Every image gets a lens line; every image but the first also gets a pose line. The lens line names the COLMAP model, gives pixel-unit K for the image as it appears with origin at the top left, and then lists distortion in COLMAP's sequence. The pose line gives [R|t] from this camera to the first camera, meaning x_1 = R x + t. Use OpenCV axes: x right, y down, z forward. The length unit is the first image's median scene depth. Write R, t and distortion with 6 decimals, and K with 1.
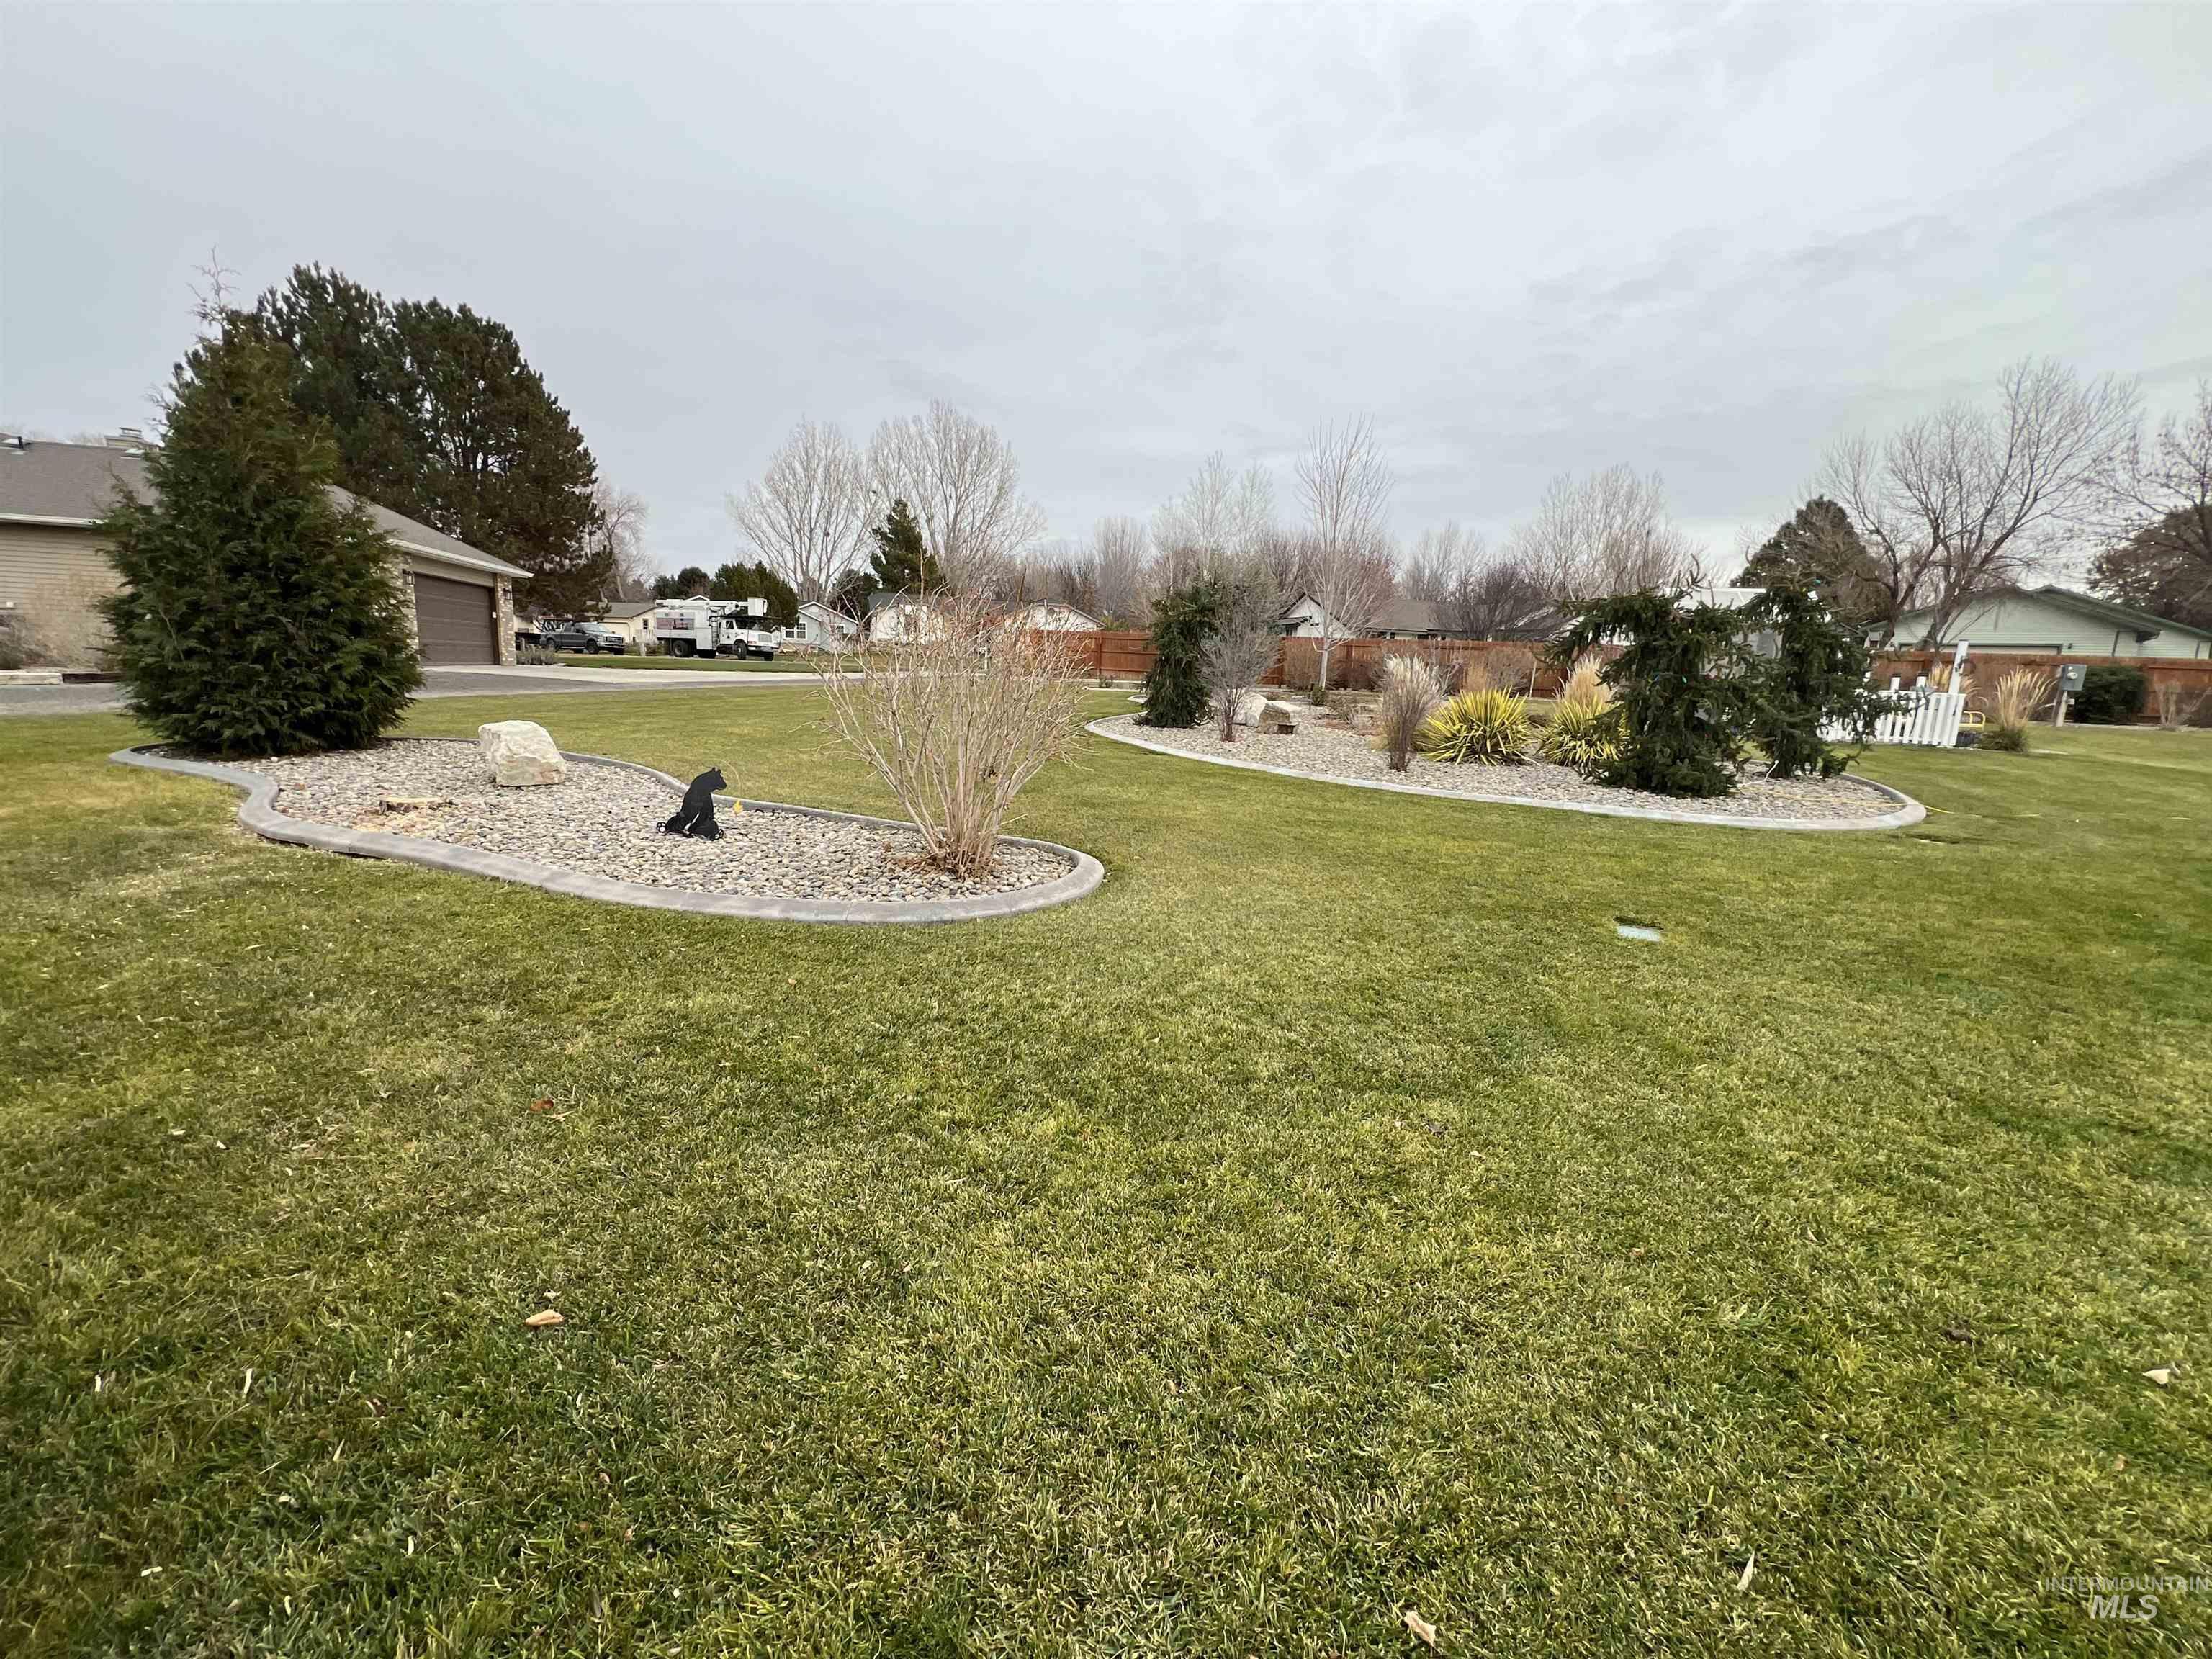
lens RADIAL K [[886.2, 0, 1108.3], [0, 886.2, 831.8], [0, 0, 1]] dist [-0.002143, 0.000241]
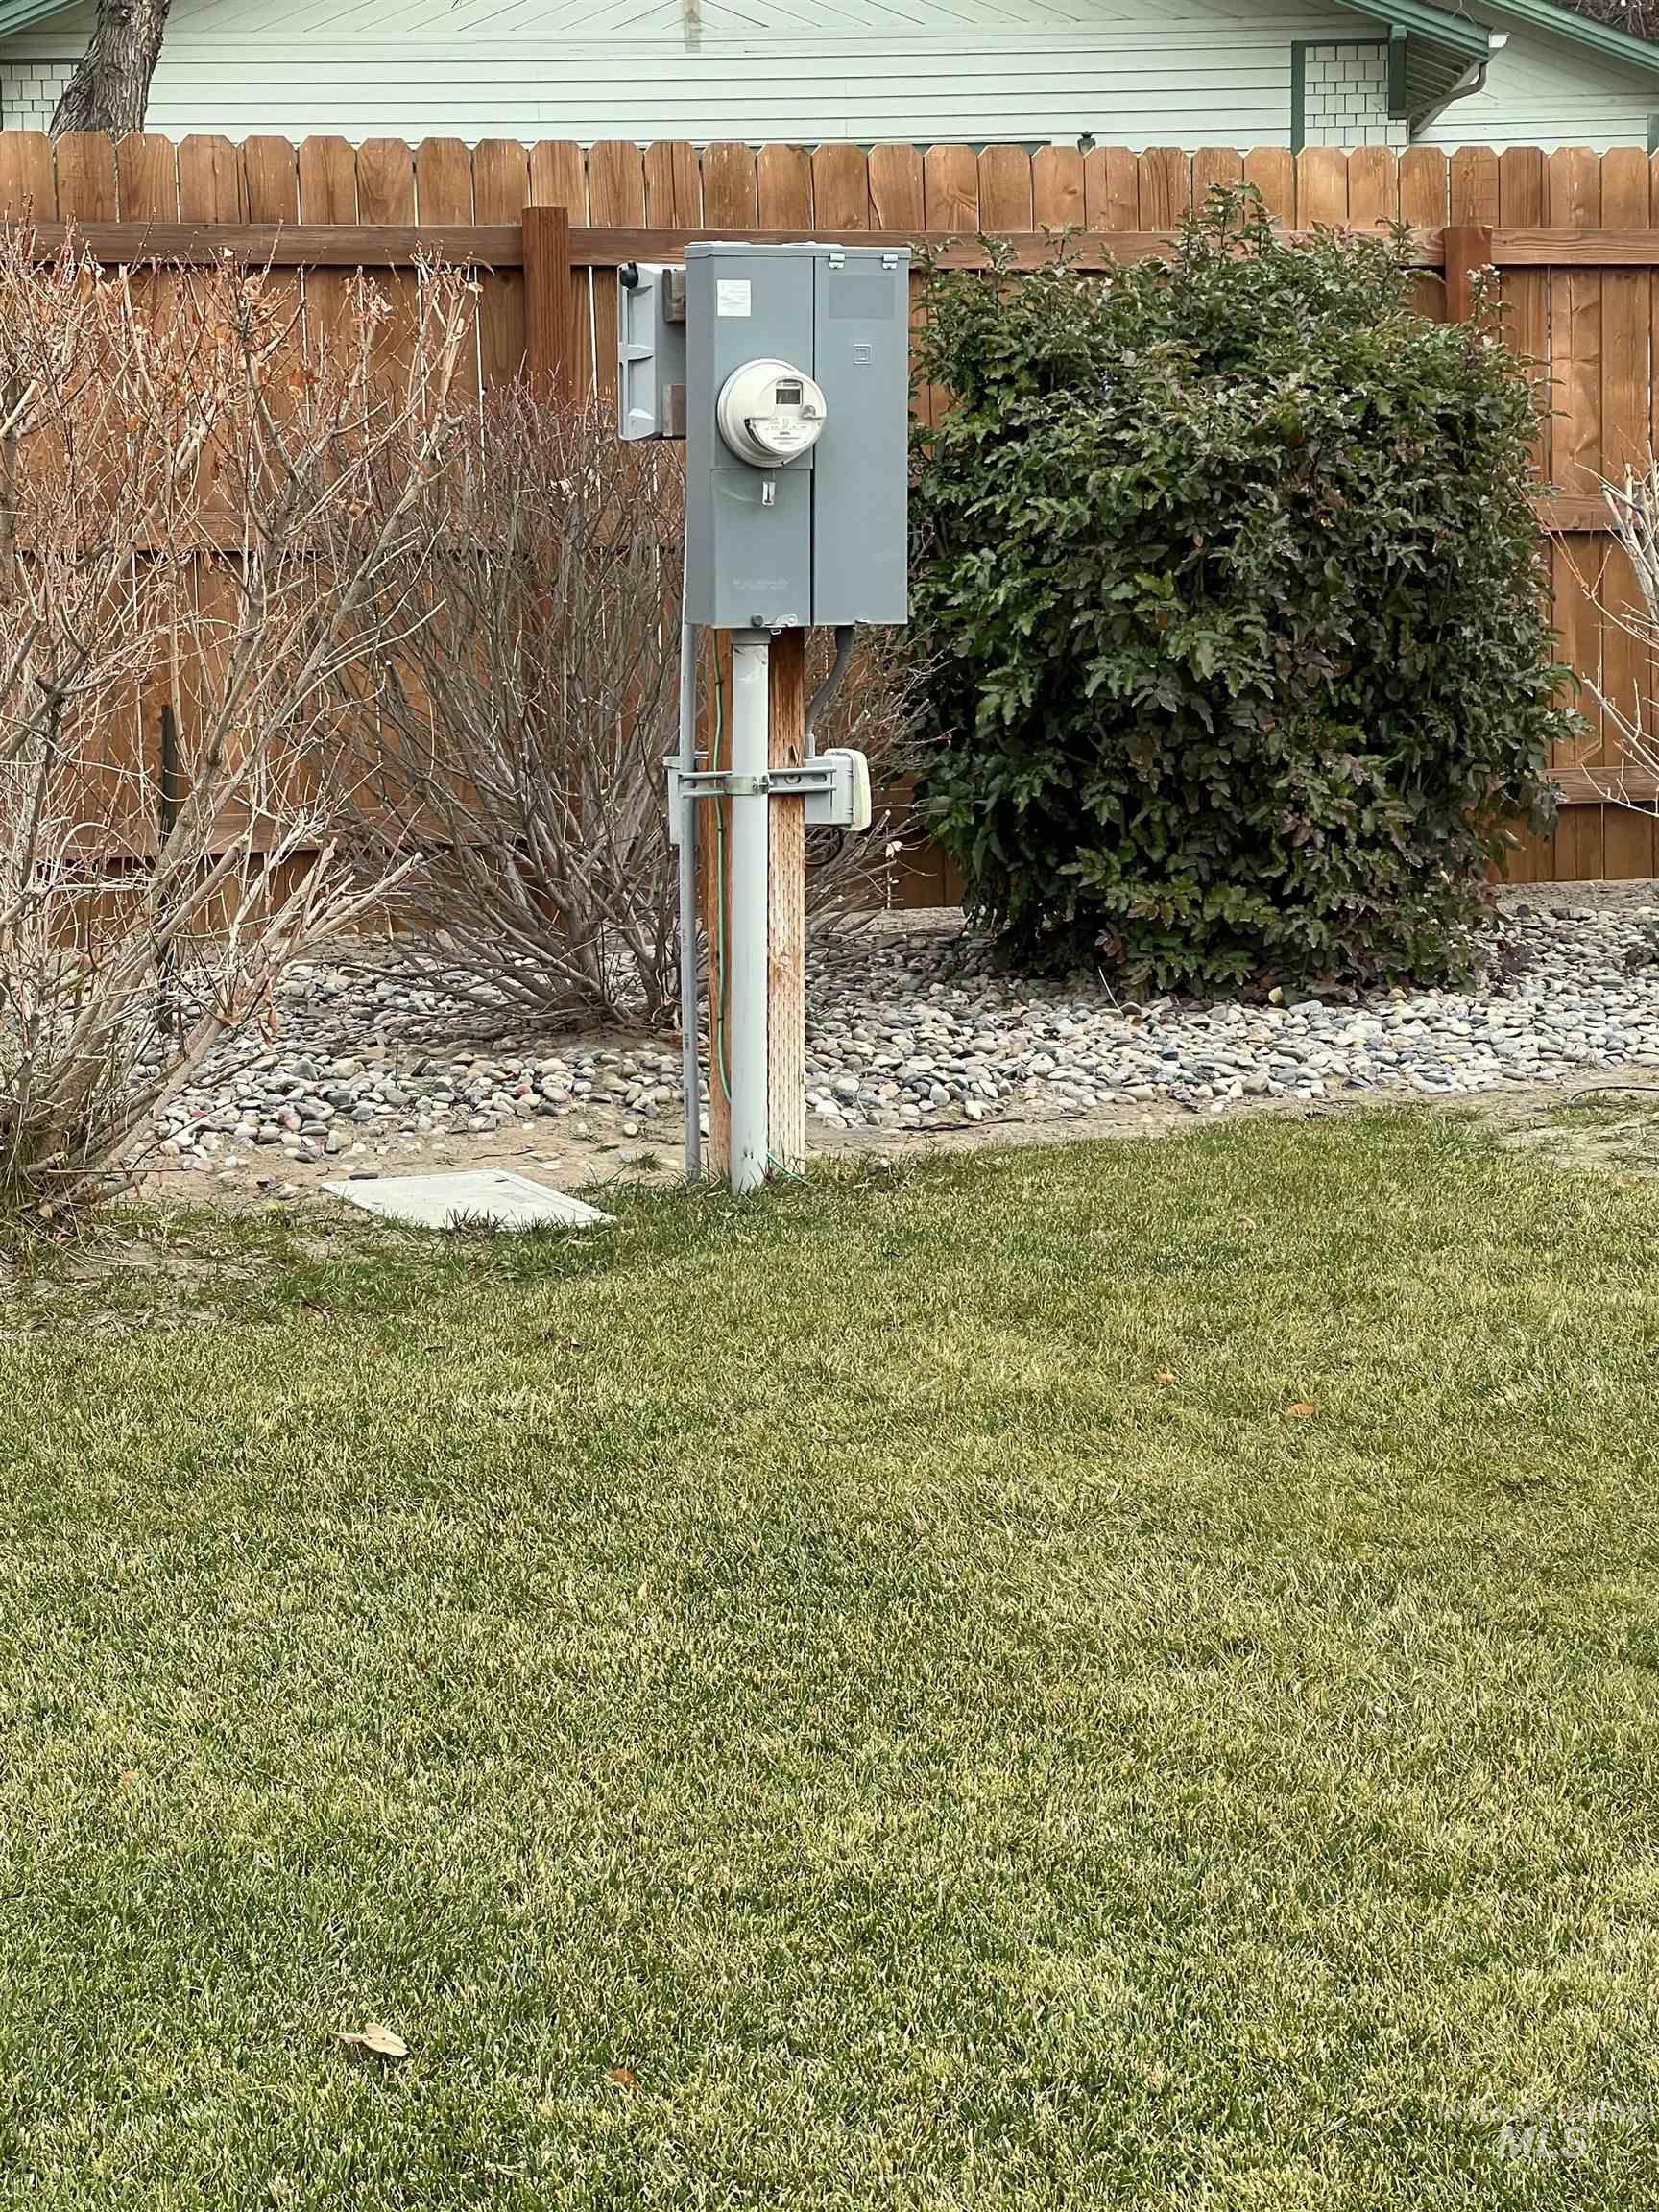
lens RADIAL K [[5352.2, 0, 829.5], [0, 5352.2, 1105.8], [0, 0, 1]] dist [0.008290, 0.000000]
pose [[0.737085, -0.117683, 0.665475, 0.811475], [0.144154, 0.989437, 0.015307, -0.129068], [-0.660247, 0.084648, 0.746263, 0.692338]]
